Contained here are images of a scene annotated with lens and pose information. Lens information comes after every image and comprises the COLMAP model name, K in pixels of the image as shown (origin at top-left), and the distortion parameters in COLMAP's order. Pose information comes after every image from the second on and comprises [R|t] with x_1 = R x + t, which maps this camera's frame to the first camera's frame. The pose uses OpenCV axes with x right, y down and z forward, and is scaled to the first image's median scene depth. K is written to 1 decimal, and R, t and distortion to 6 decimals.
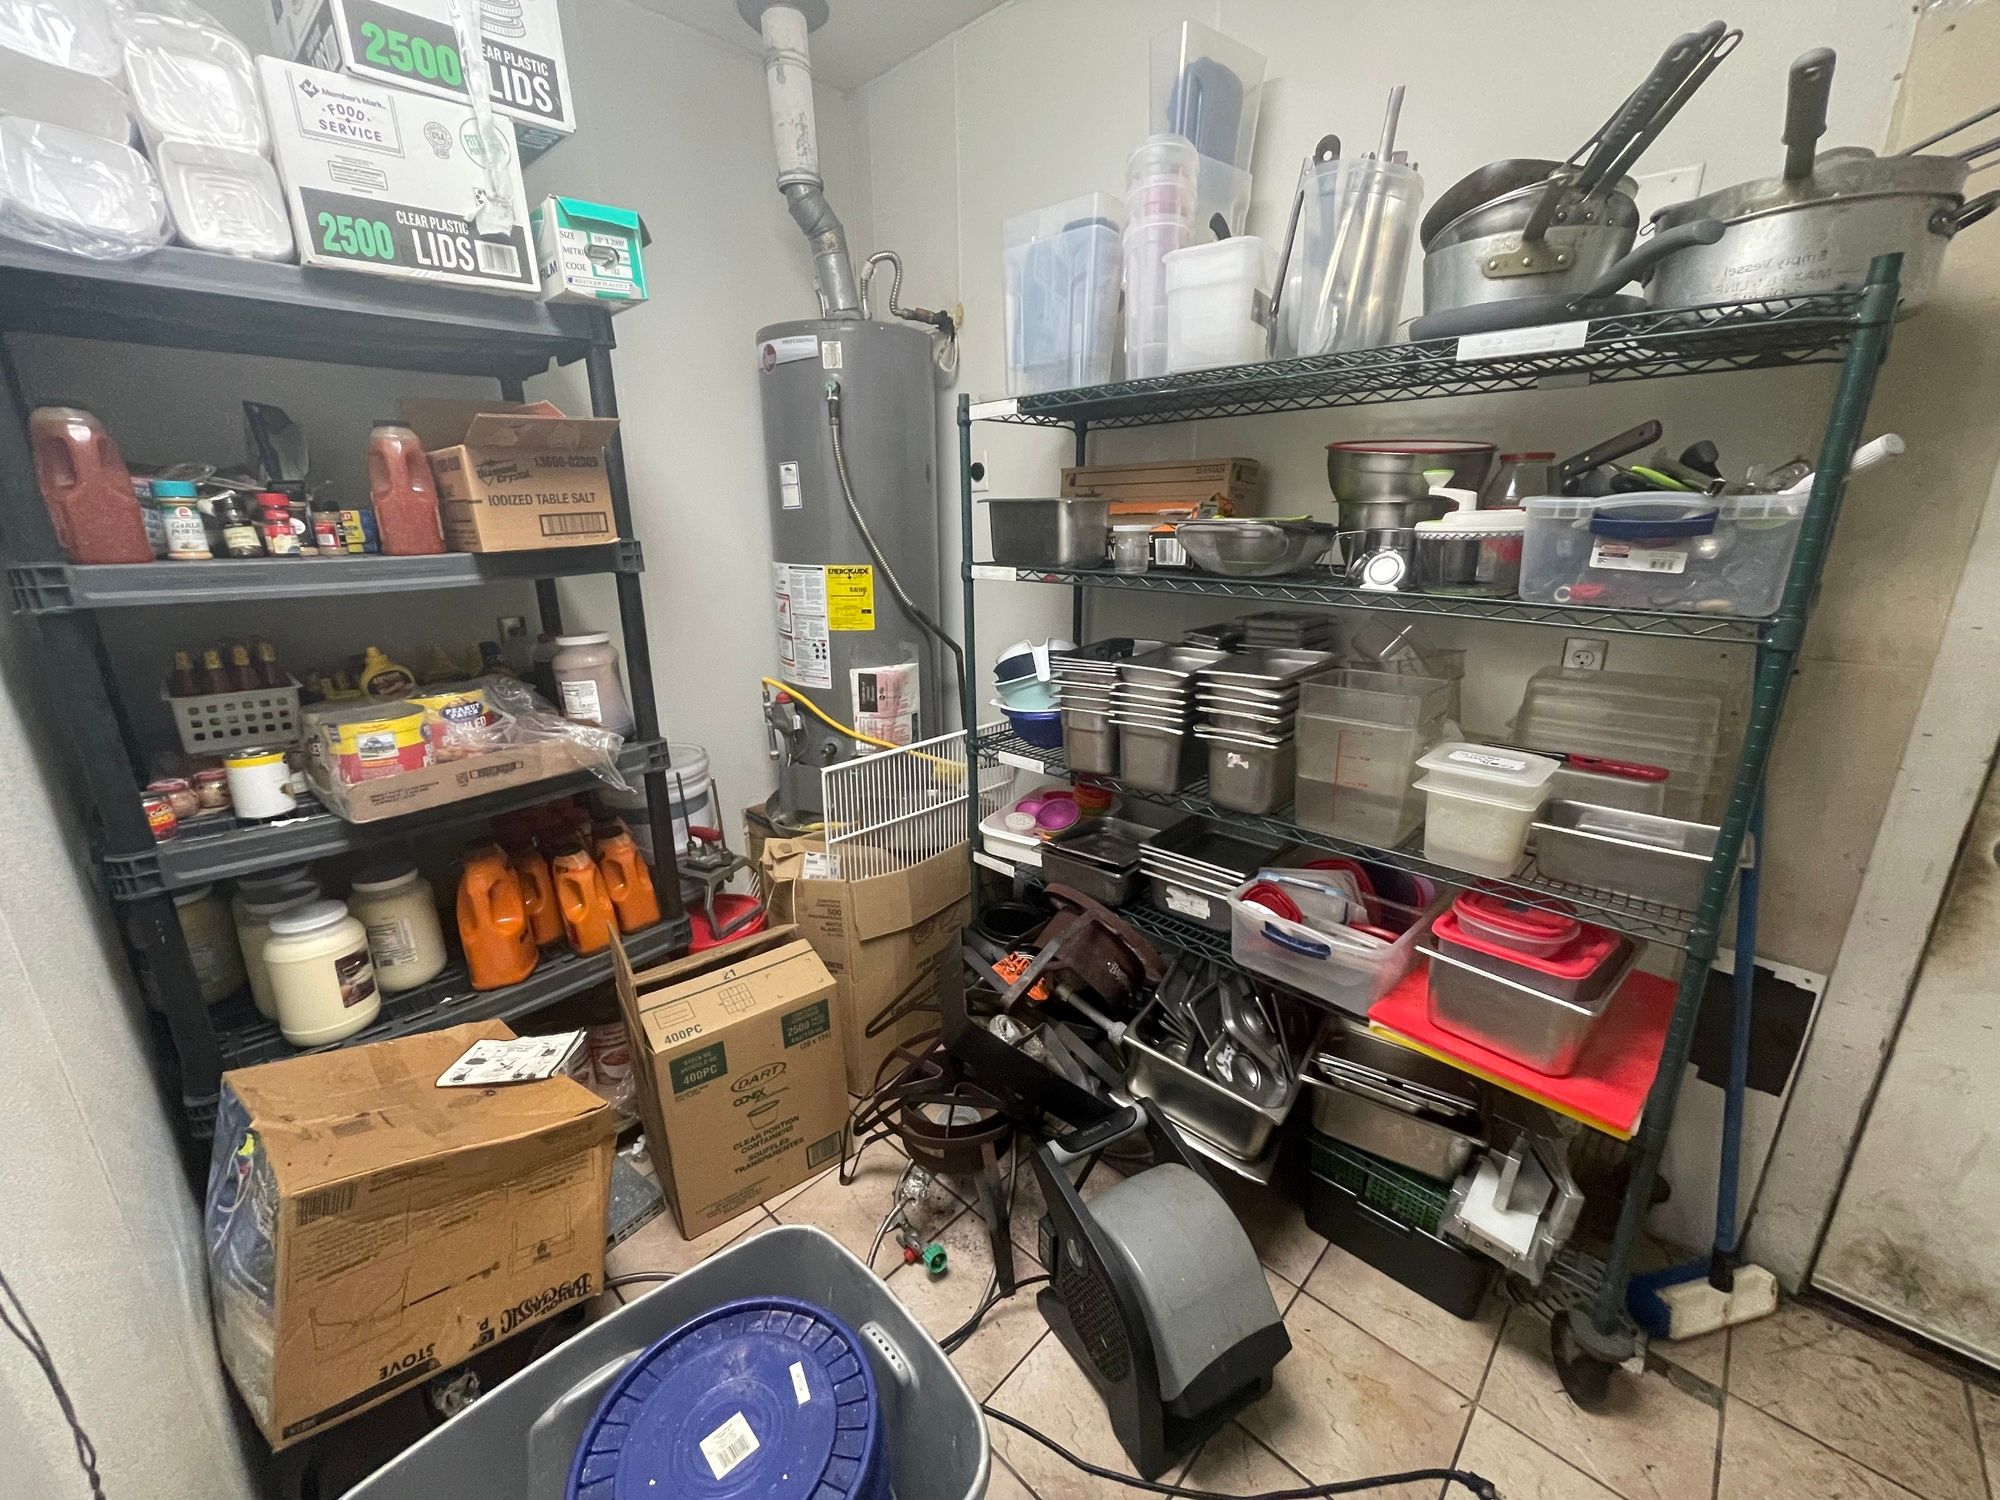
lens RADIAL K [[812.8, 0, 996.7], [0, 812.8, 747.7], [0, 0, 1]] dist [0.000004, 0.000663]
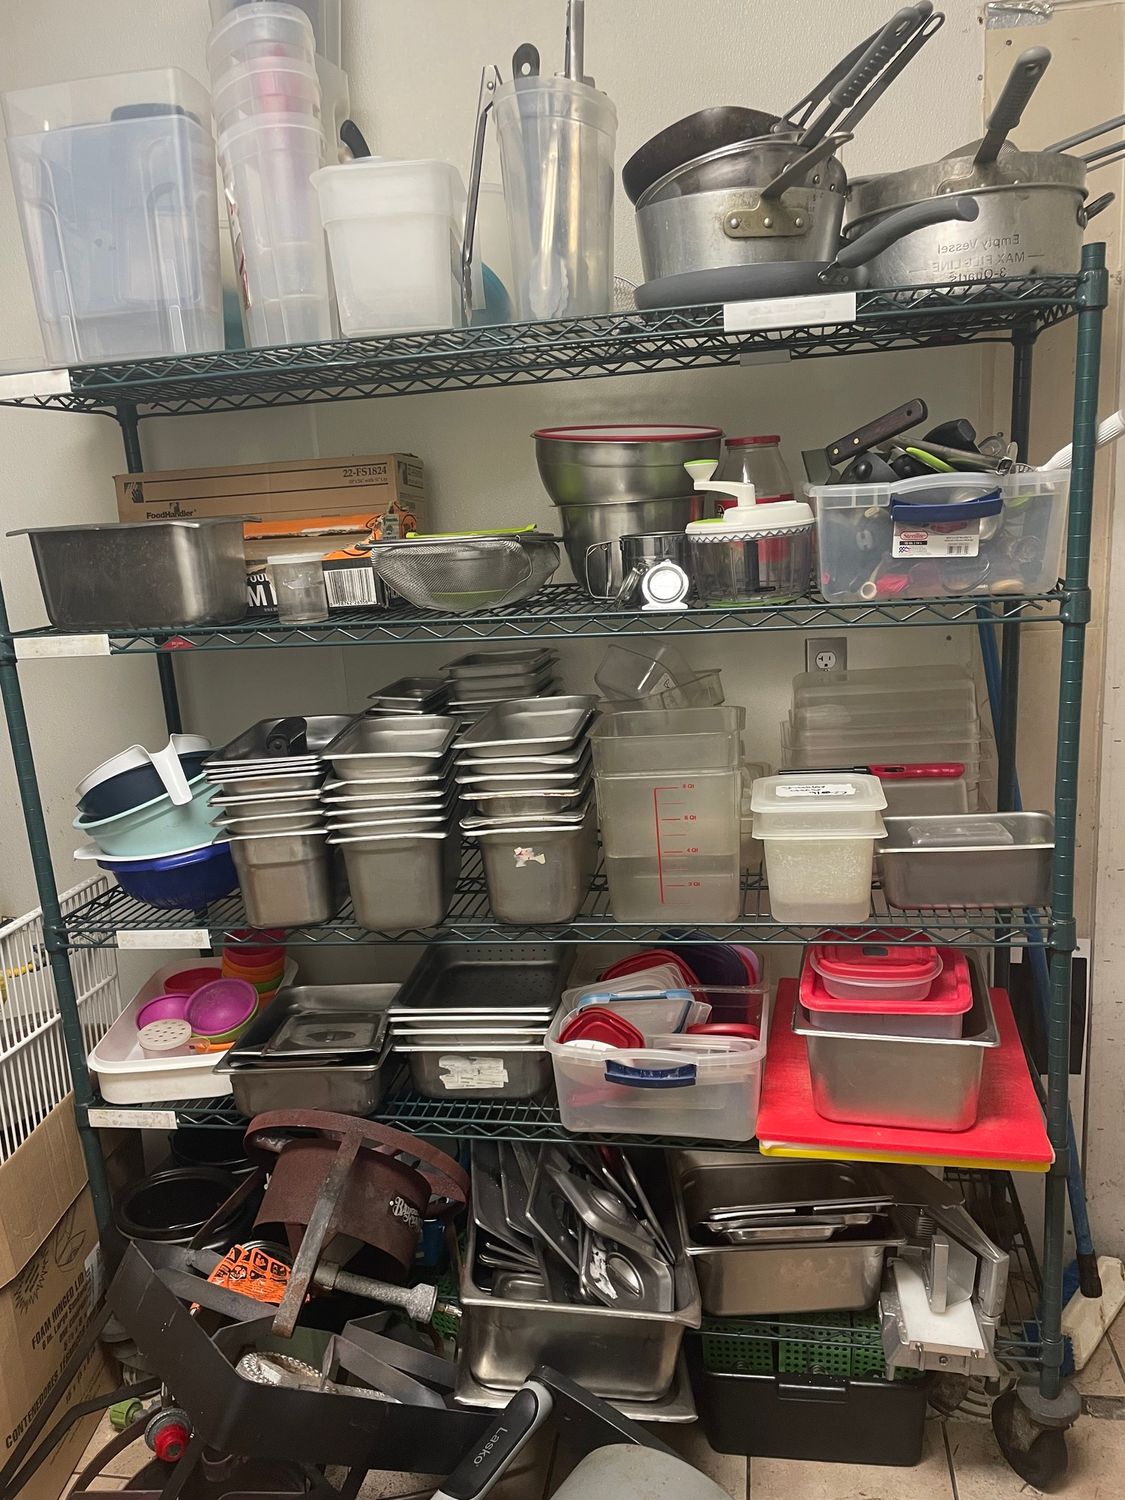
lens RADIAL K [[1136.2, 0, 567.1], [0, 1136.2, 758.6], [0, 0, 1]] dist [0.062105, -0.056129]
pose [[0.823843, -0.171746, 0.540172, -0.215984], [0.216793, 0.976006, -0.020323, -0.042156], [-0.523721, 0.133848, 0.841309, 0.110512]]
